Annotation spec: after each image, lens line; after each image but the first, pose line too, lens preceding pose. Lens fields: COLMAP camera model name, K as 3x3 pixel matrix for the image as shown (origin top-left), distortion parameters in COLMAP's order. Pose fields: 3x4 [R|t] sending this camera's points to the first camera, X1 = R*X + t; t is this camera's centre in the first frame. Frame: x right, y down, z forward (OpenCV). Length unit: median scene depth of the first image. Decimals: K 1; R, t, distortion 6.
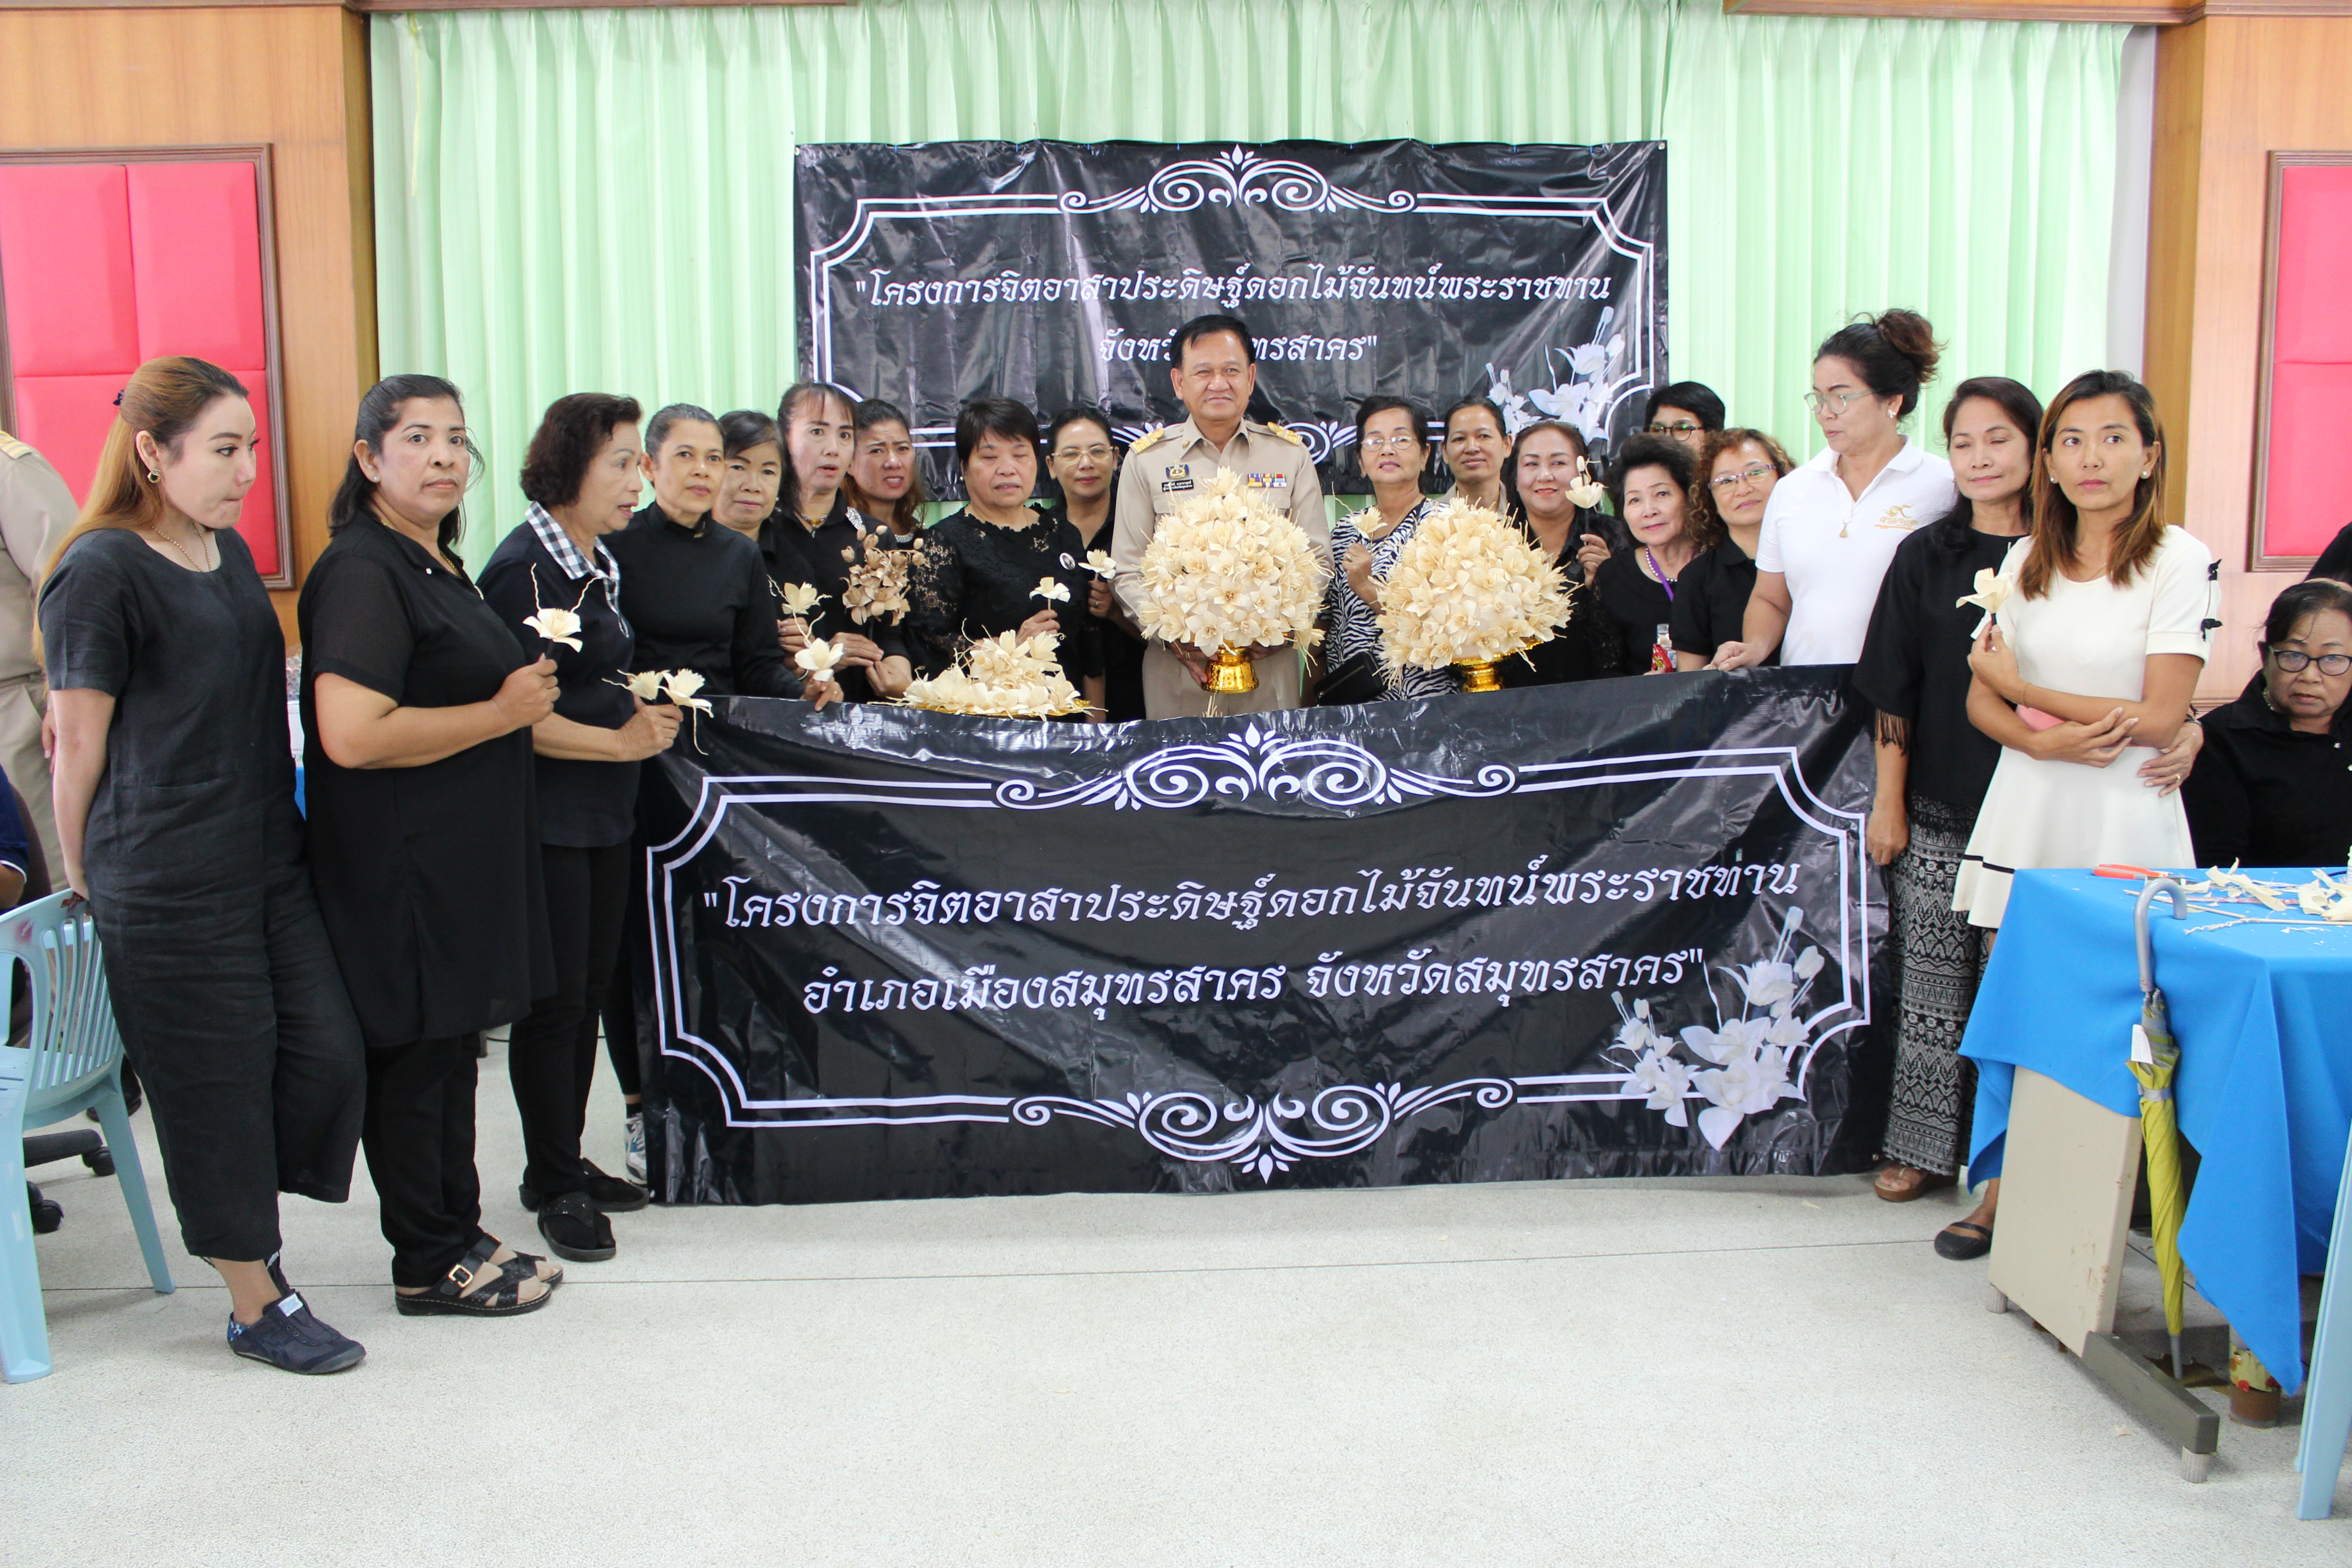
lens RADIAL K [[1991.0, 0, 1172.9], [0, 1991.0, 790.1], [0, 0, 1]] dist [-0.157886, 0.159120]
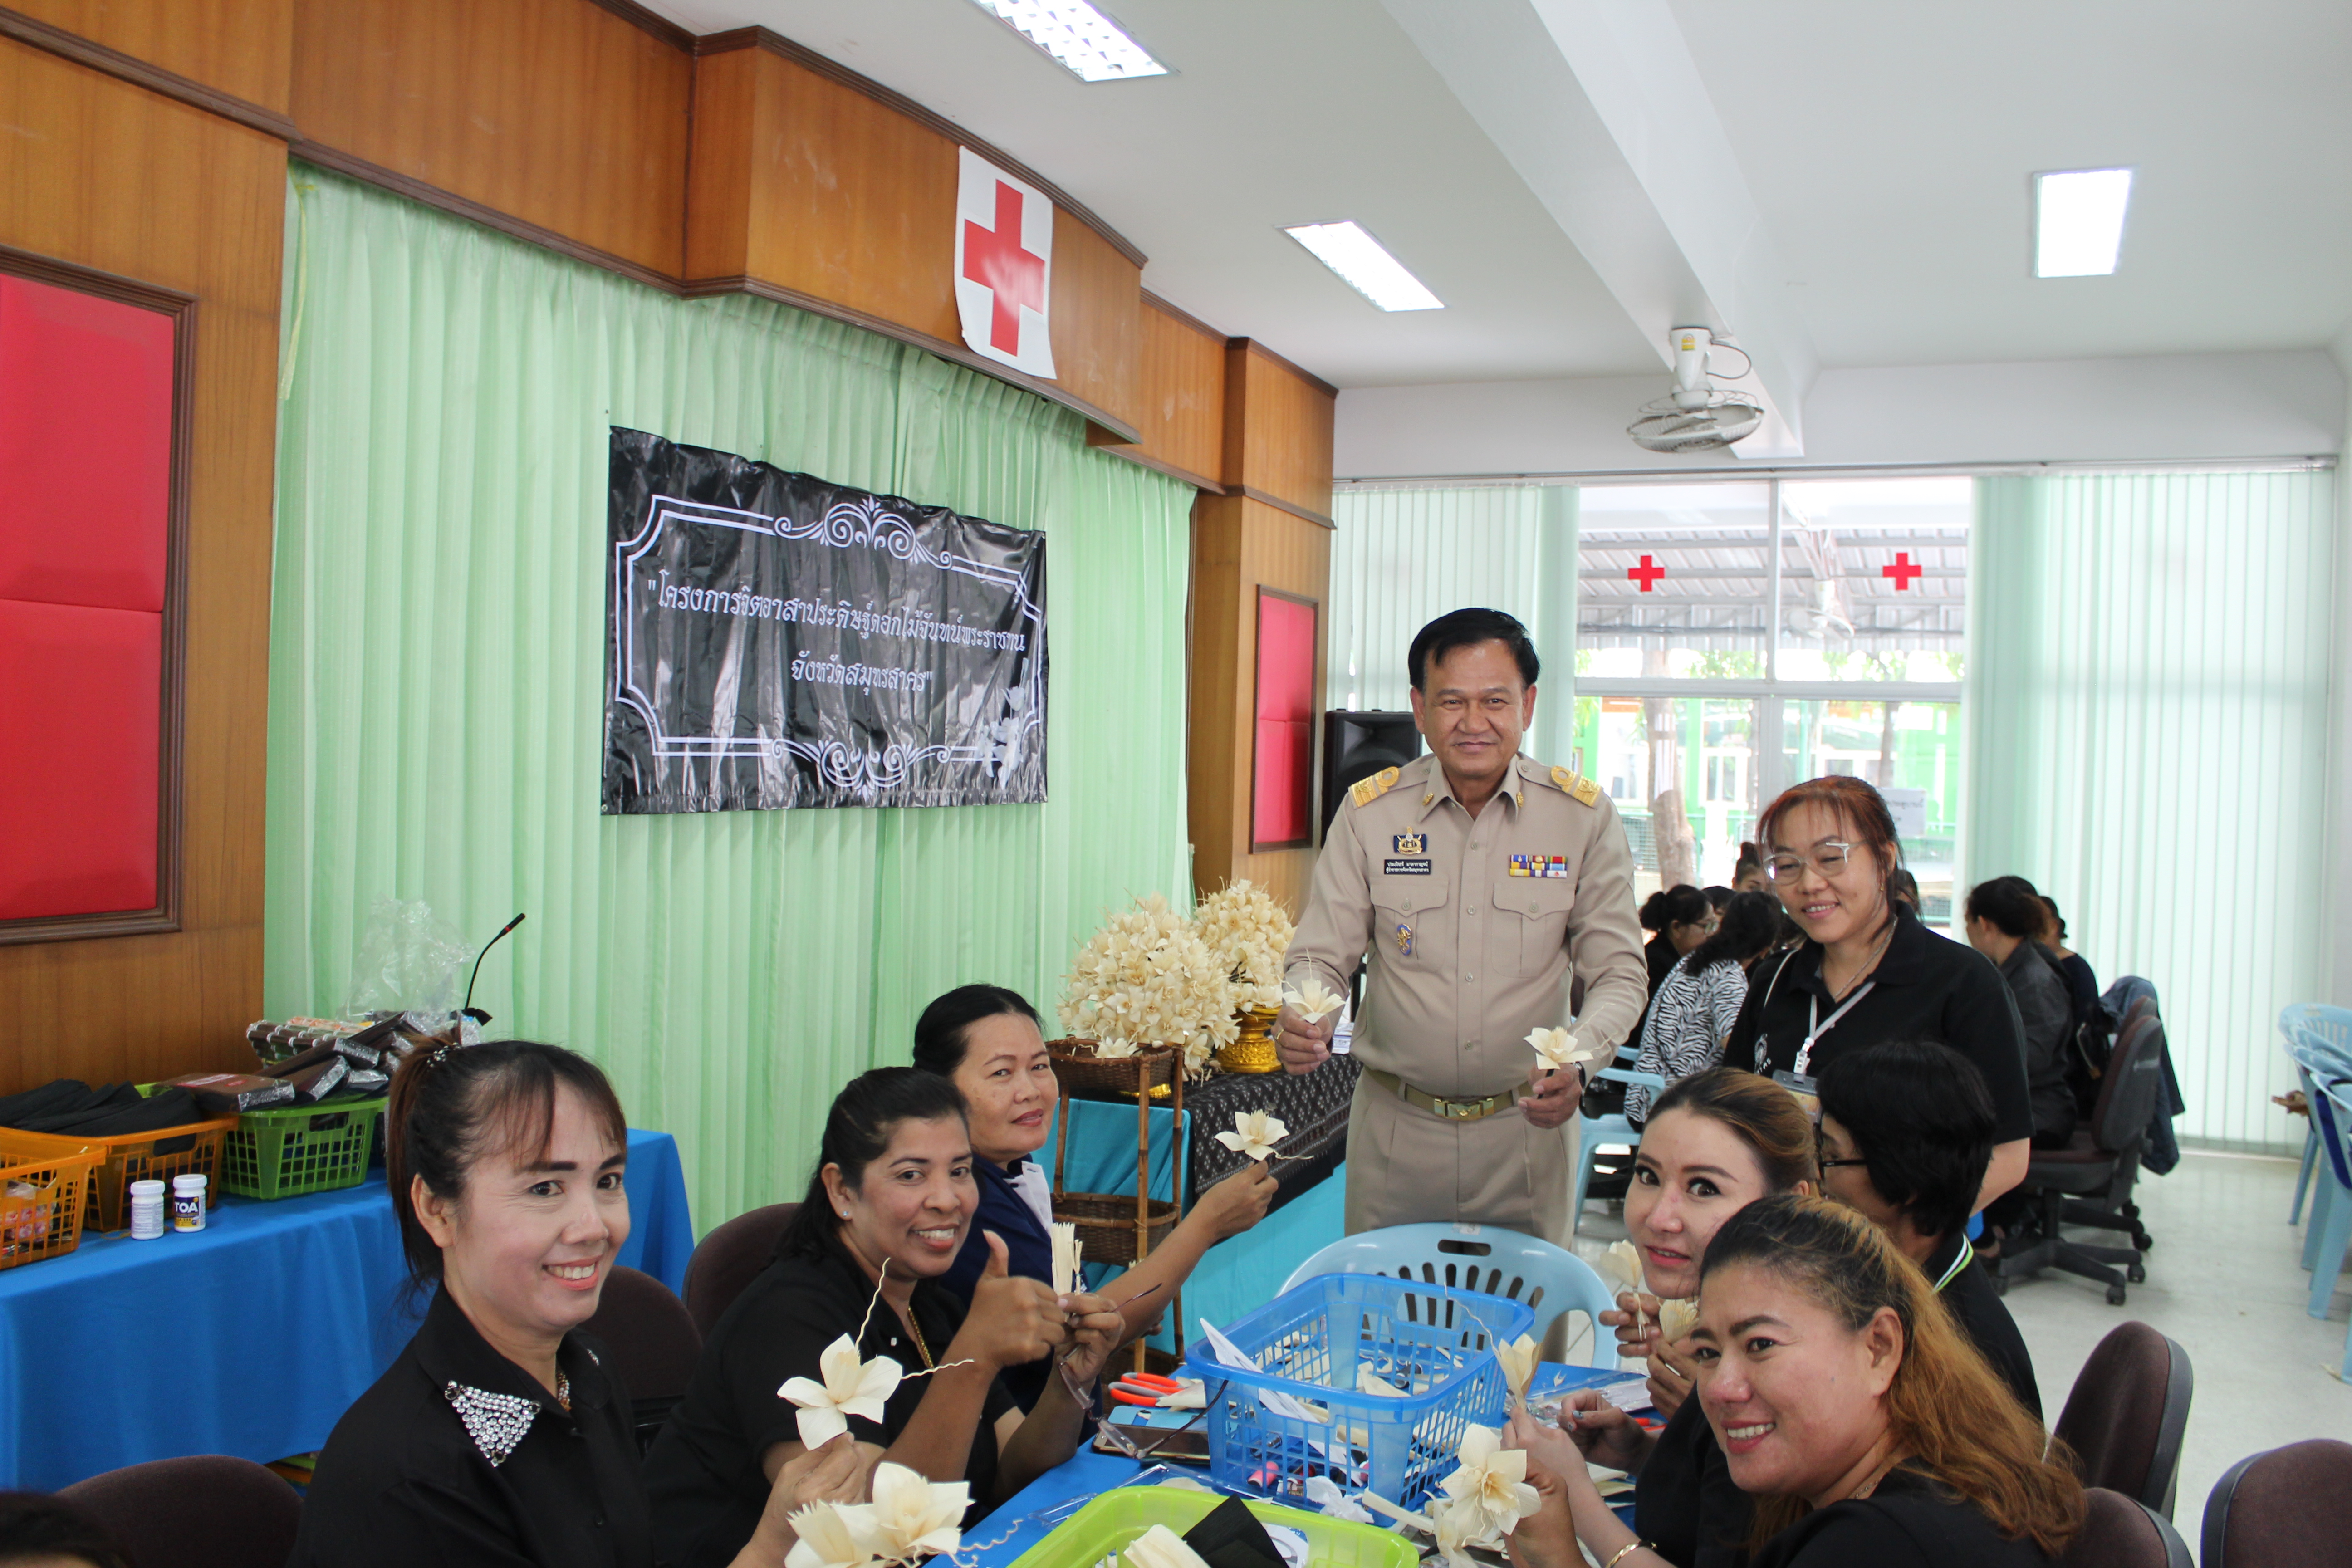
lens RADIAL K [[1991.0, 0, 1181.0], [0, 1991.0, 775.3], [0, 0, 1]] dist [-0.157886, 0.159120]
pose [[0.425075, 0.017555, 0.904988, -0.909068], [0.090425, 0.993987, -0.061754, -0.084258], [-0.900630, 0.108084, 0.420931, 0.383367]]
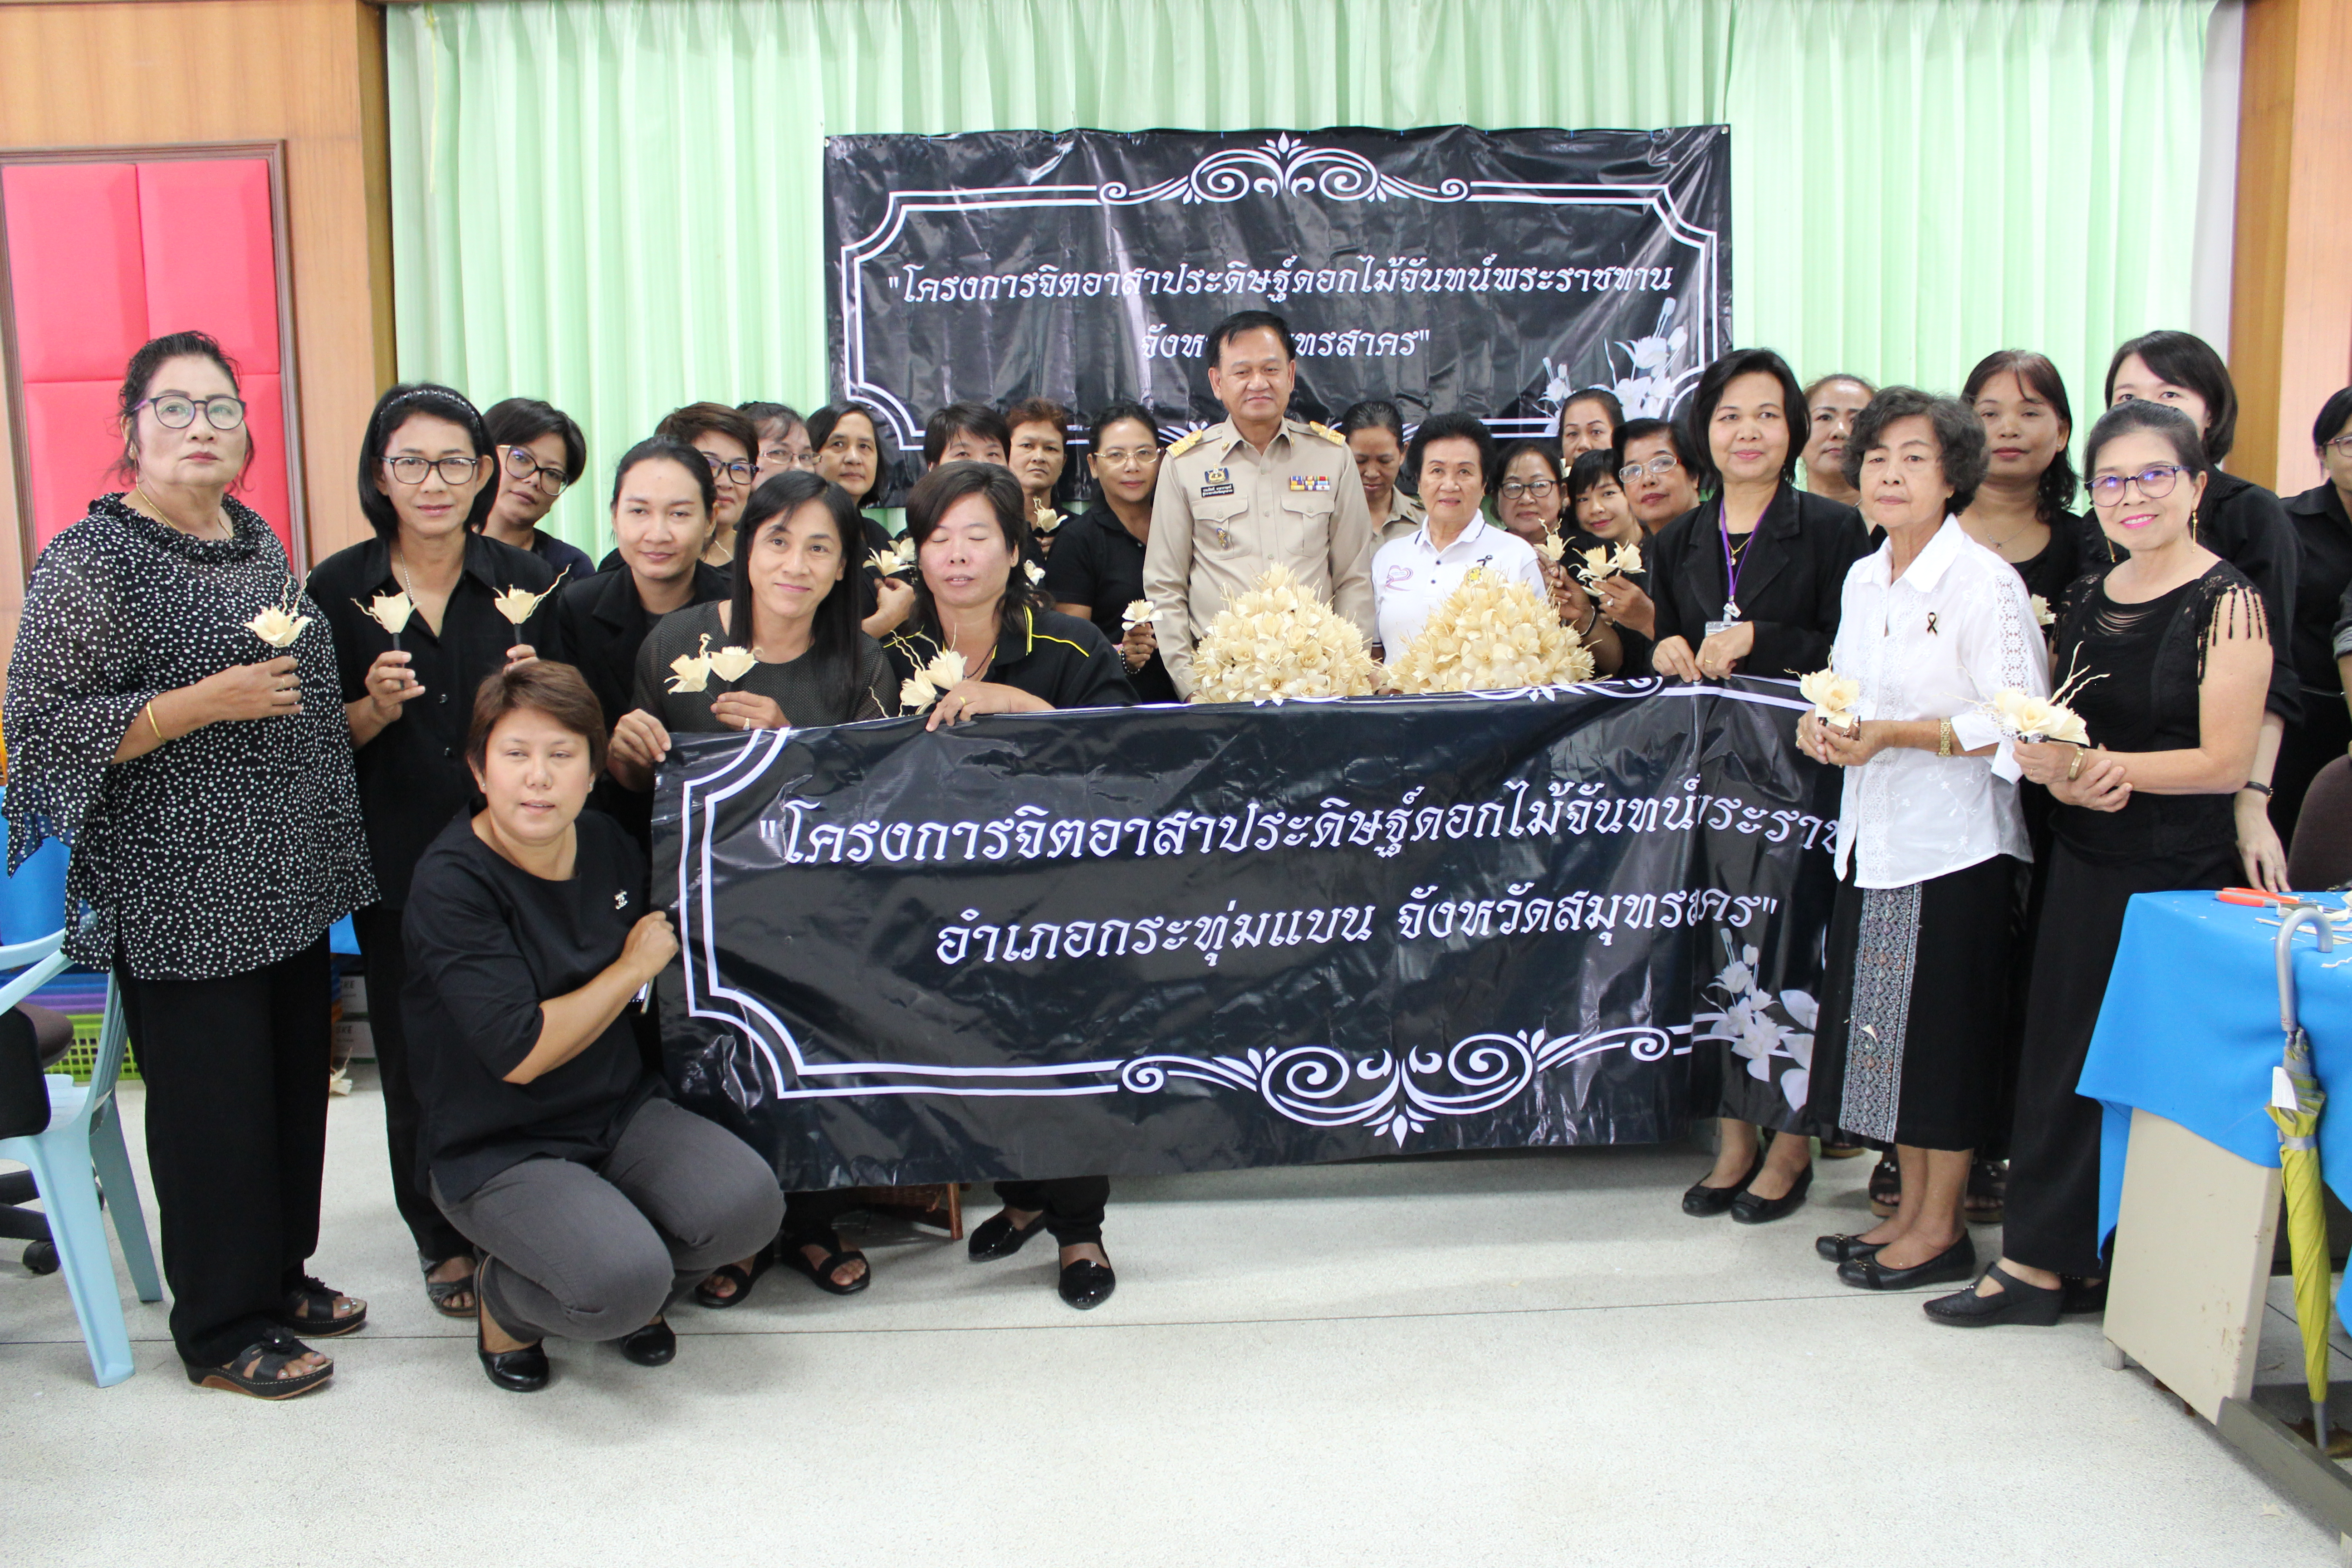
lens RADIAL K [[1991.0, 0, 1175.2], [0, 1991.0, 791.5], [0, 0, 1]] dist [-0.157886, 0.159120]
pose [[0.999846, -0.004485, -0.016983, -0.005351], [0.004495, 0.999990, 0.000556, -0.006342], [0.016980, -0.000632, 0.999856, 0.037370]]
